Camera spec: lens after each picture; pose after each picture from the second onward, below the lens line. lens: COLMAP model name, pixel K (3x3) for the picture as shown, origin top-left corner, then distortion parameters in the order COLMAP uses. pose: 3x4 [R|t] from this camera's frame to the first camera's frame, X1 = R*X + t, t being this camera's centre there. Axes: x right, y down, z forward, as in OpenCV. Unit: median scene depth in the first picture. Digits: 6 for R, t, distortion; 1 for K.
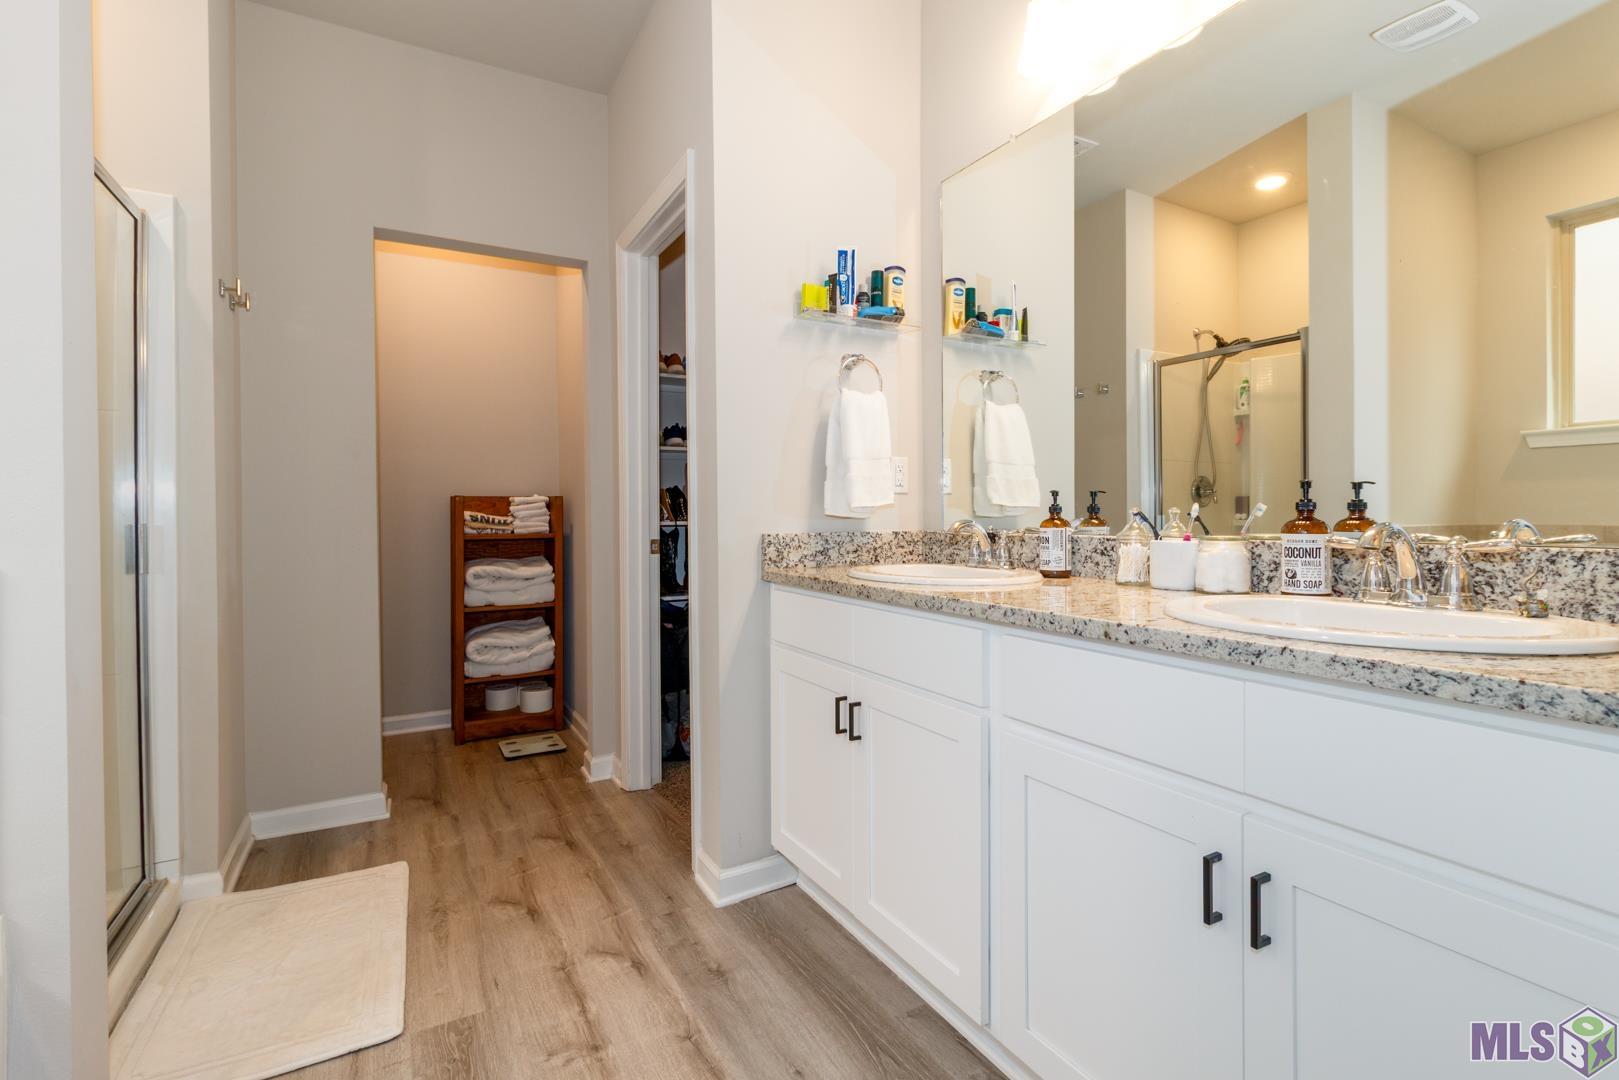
lens RADIAL K [[743.5, 0, 827.6], [0, 743.5, 529.1], [0, 0, 1]] dist [-0.000048, -0.000019]
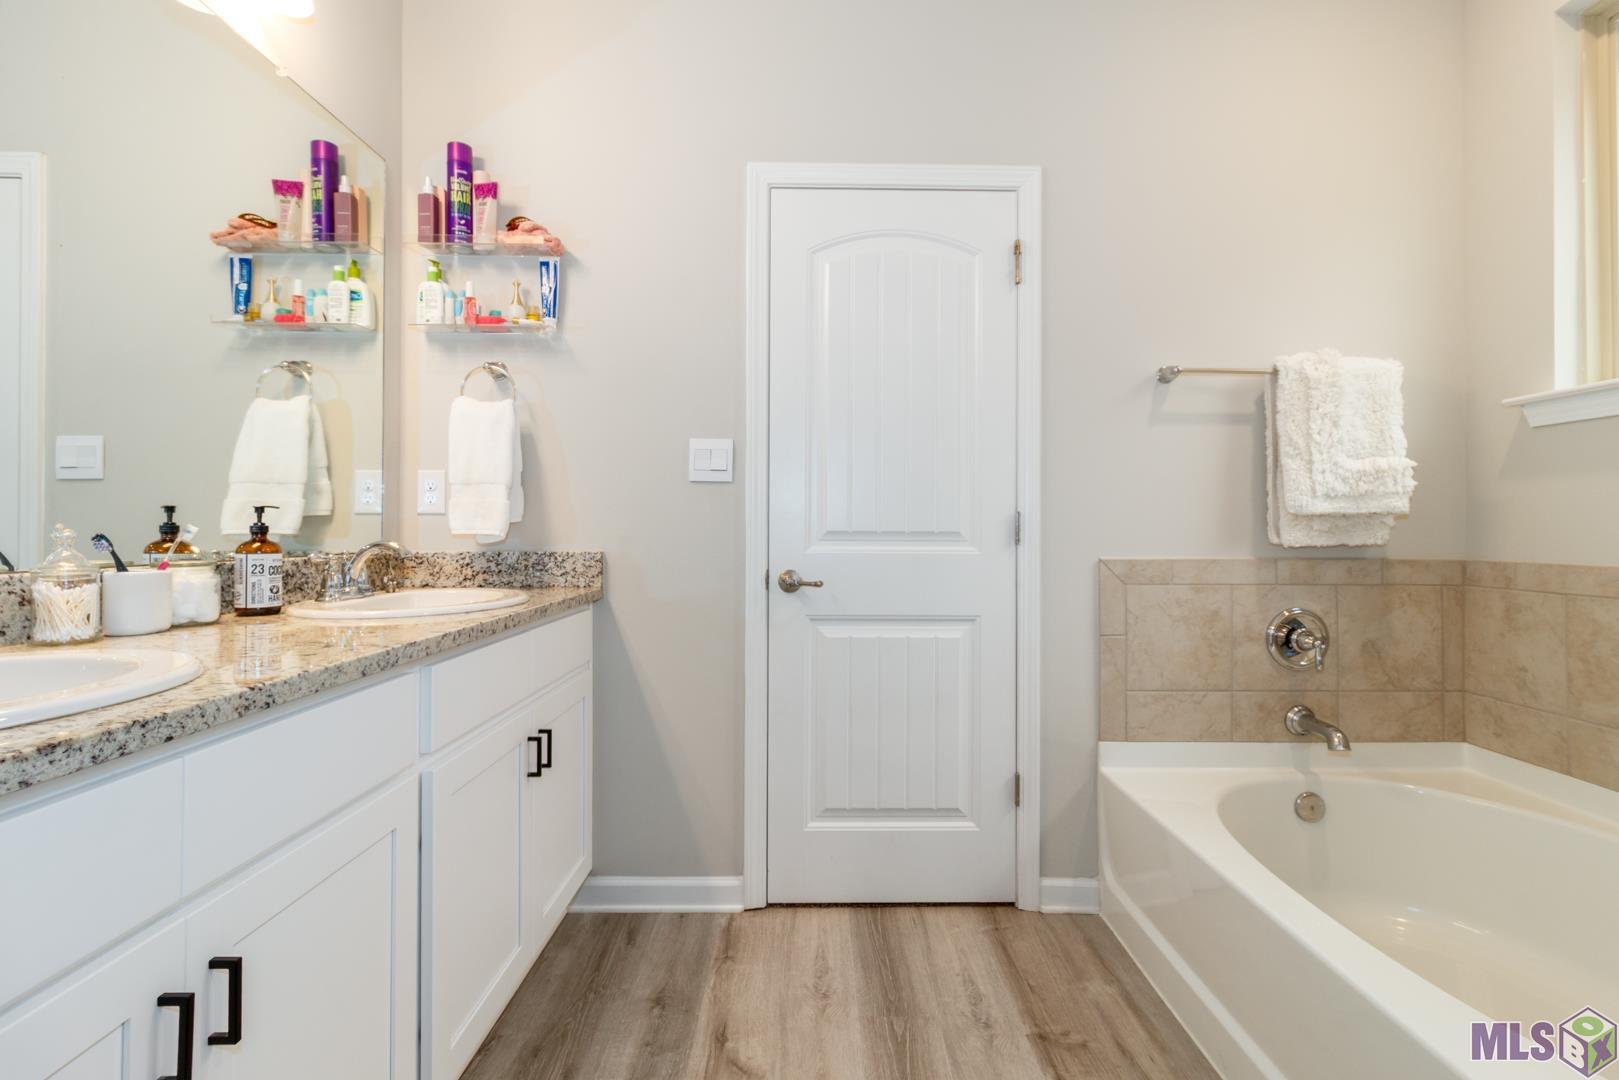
lens RADIAL K [[743.5, 0, 827.6], [0, 743.5, 529.1], [0, 0, 1]] dist [-0.000048, -0.000019]
pose [[-0.876991, 0.002646, 0.480499, -0.706533], [0.004201, 0.999989, 0.002161, -0.029661], [-0.480488, 0.003914, -0.876993, 1.516716]]
